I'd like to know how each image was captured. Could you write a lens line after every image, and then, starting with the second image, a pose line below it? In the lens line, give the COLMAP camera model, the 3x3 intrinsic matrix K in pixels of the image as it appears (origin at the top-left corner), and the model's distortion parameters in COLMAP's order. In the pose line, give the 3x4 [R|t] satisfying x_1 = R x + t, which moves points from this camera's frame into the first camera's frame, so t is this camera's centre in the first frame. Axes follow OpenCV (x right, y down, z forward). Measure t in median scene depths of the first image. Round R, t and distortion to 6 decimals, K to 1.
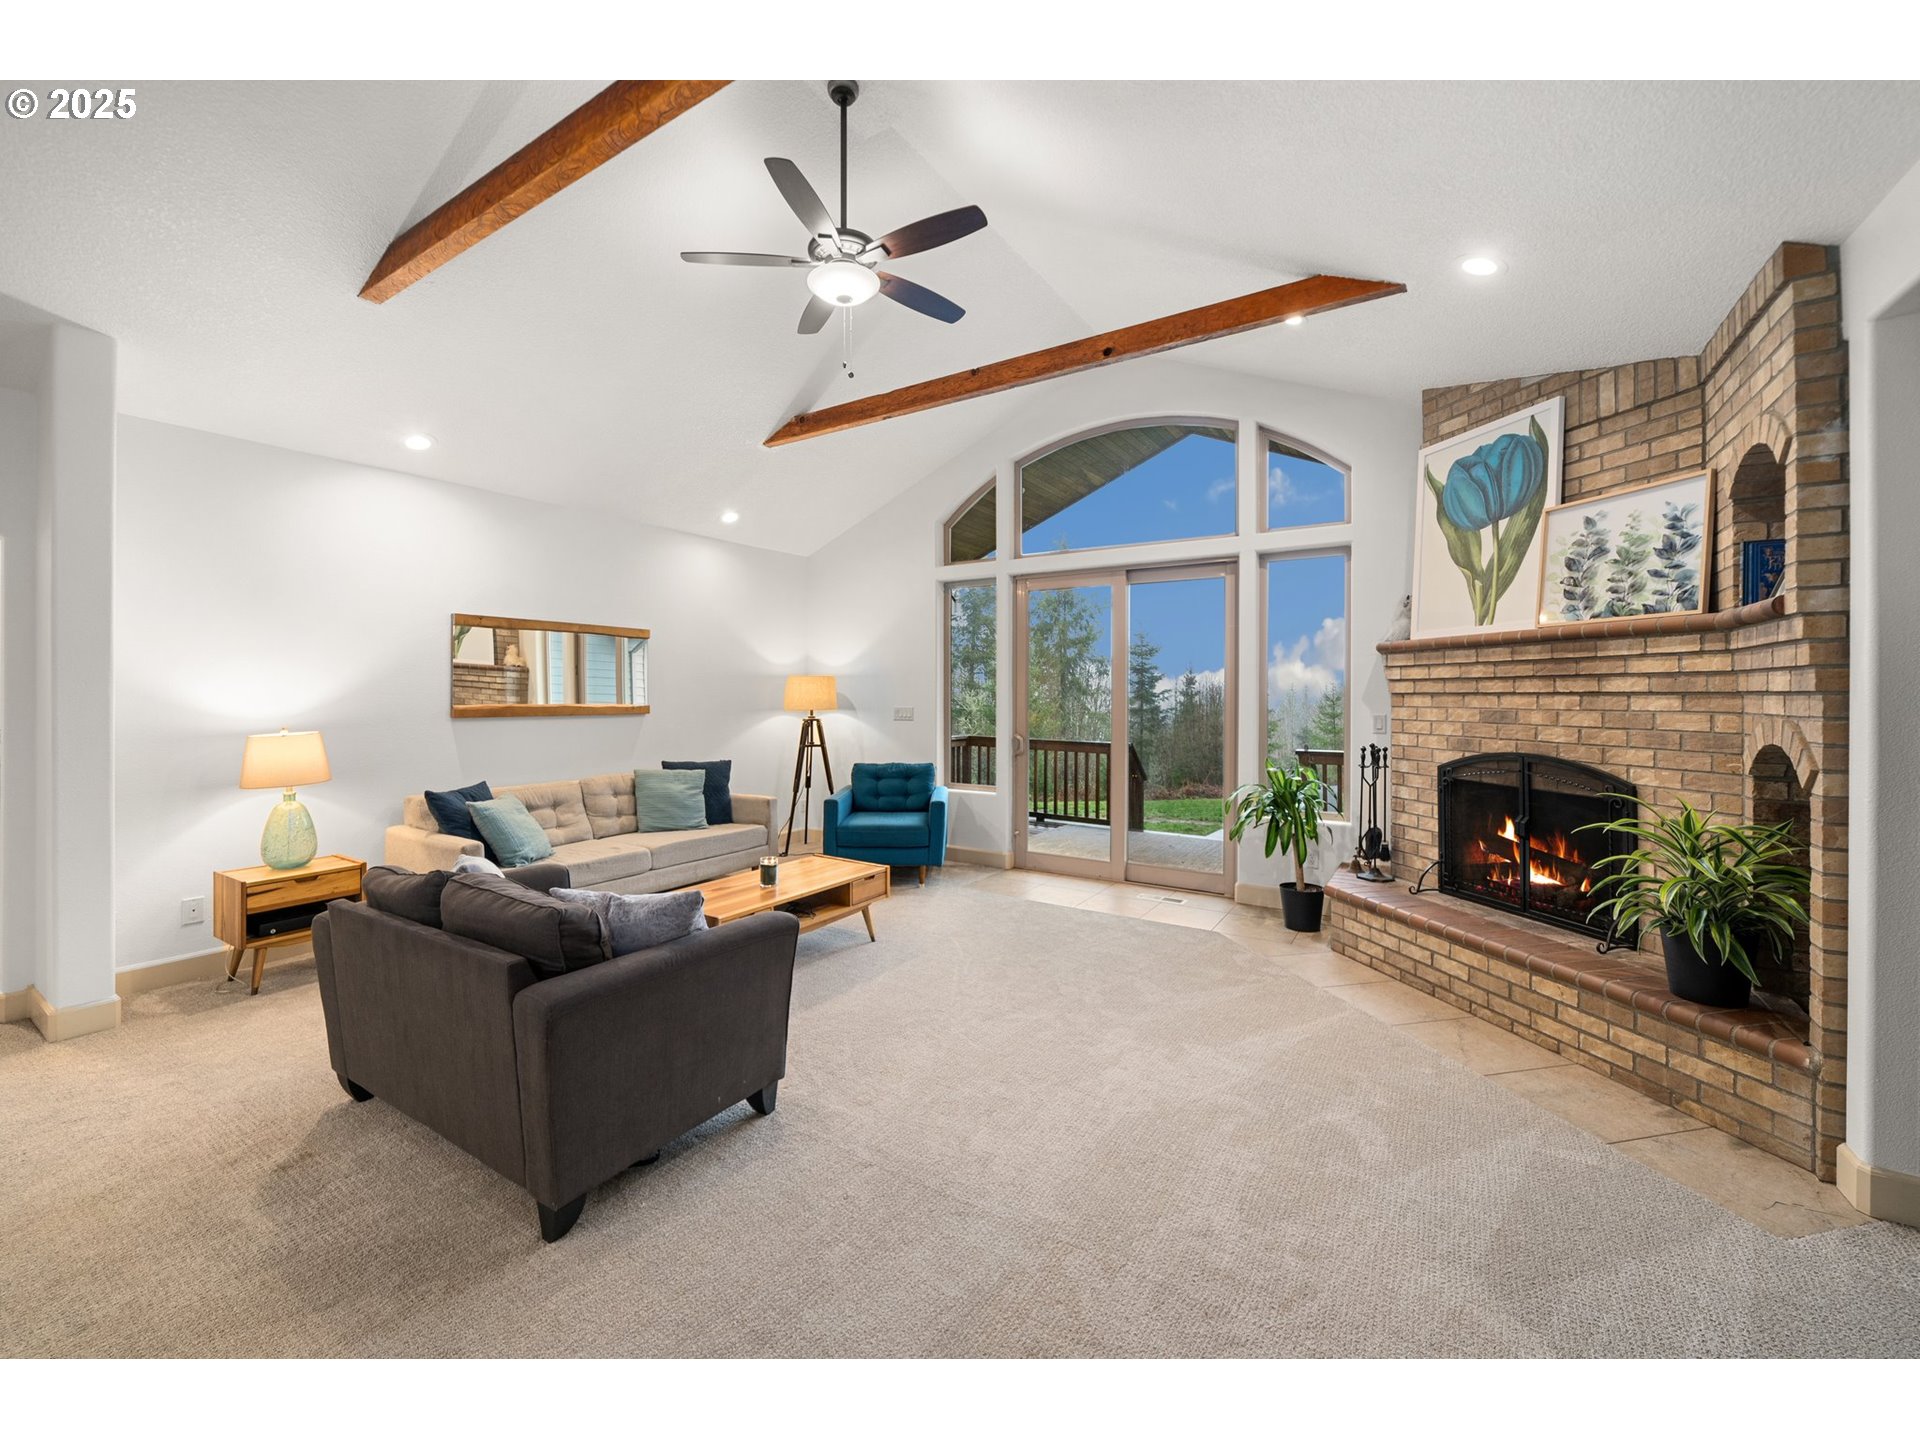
lens RADIAL K [[783.3, 0, 952.6], [0, 783.3, 683.9], [0, 0, 1]] dist [-0.001217, 0.000041]
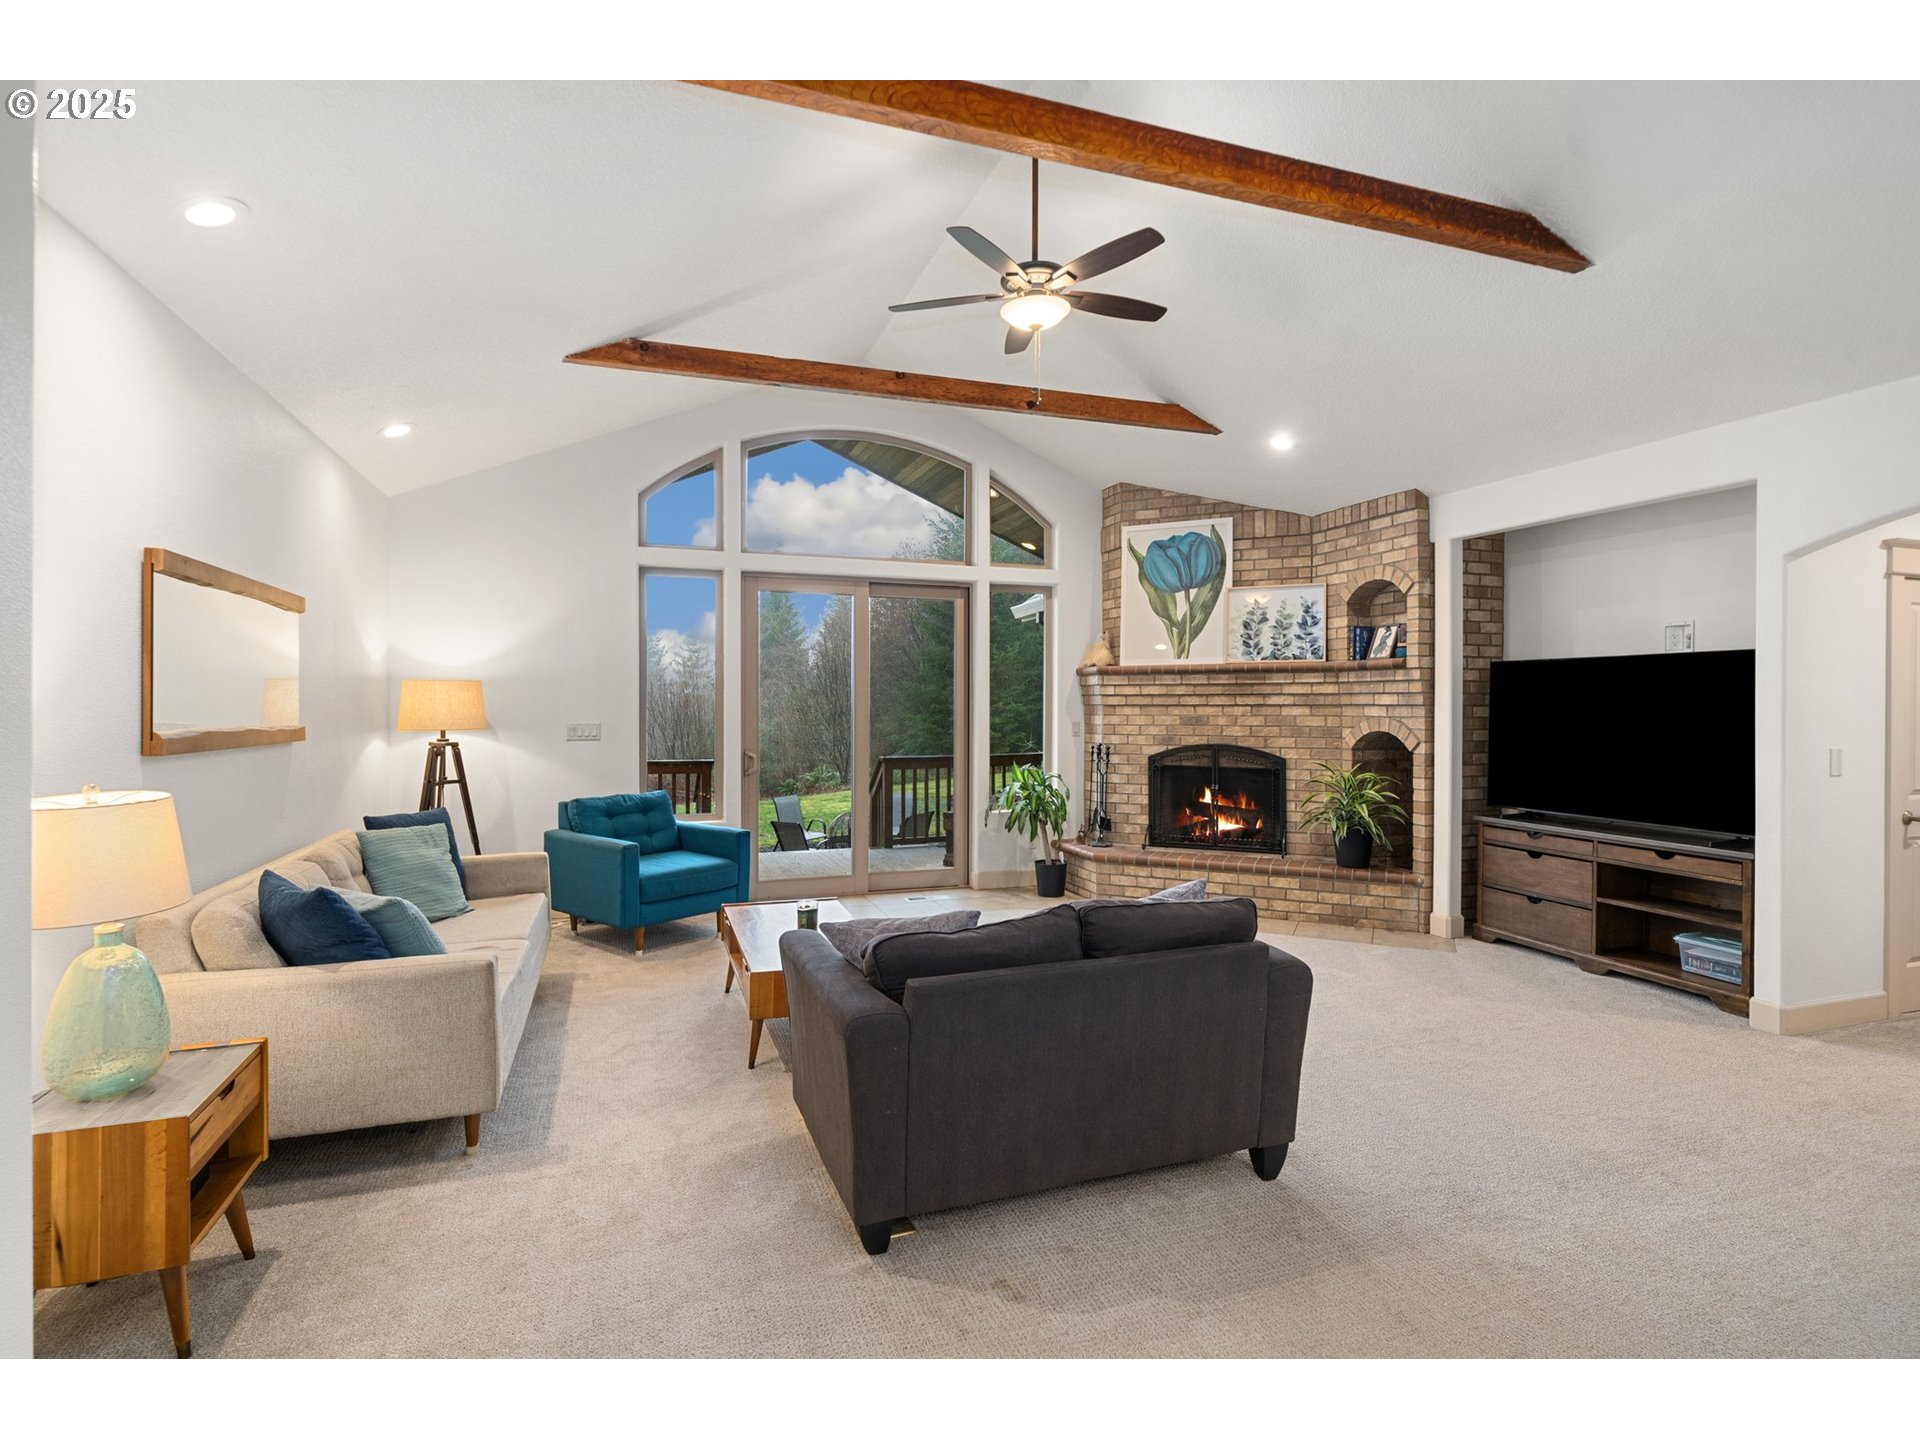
lens RADIAL K [[941.4, 0, 951.8], [0, 941.4, 695.2], [0, 0, 1]] dist [0.002466, 0.000187]
pose [[0.604683, 0.006907, 0.796436, -1.095166], [-0.009880, 0.999951, -0.001172, -0.000337], [-0.796405, -0.007160, 0.604722, 0.301776]]
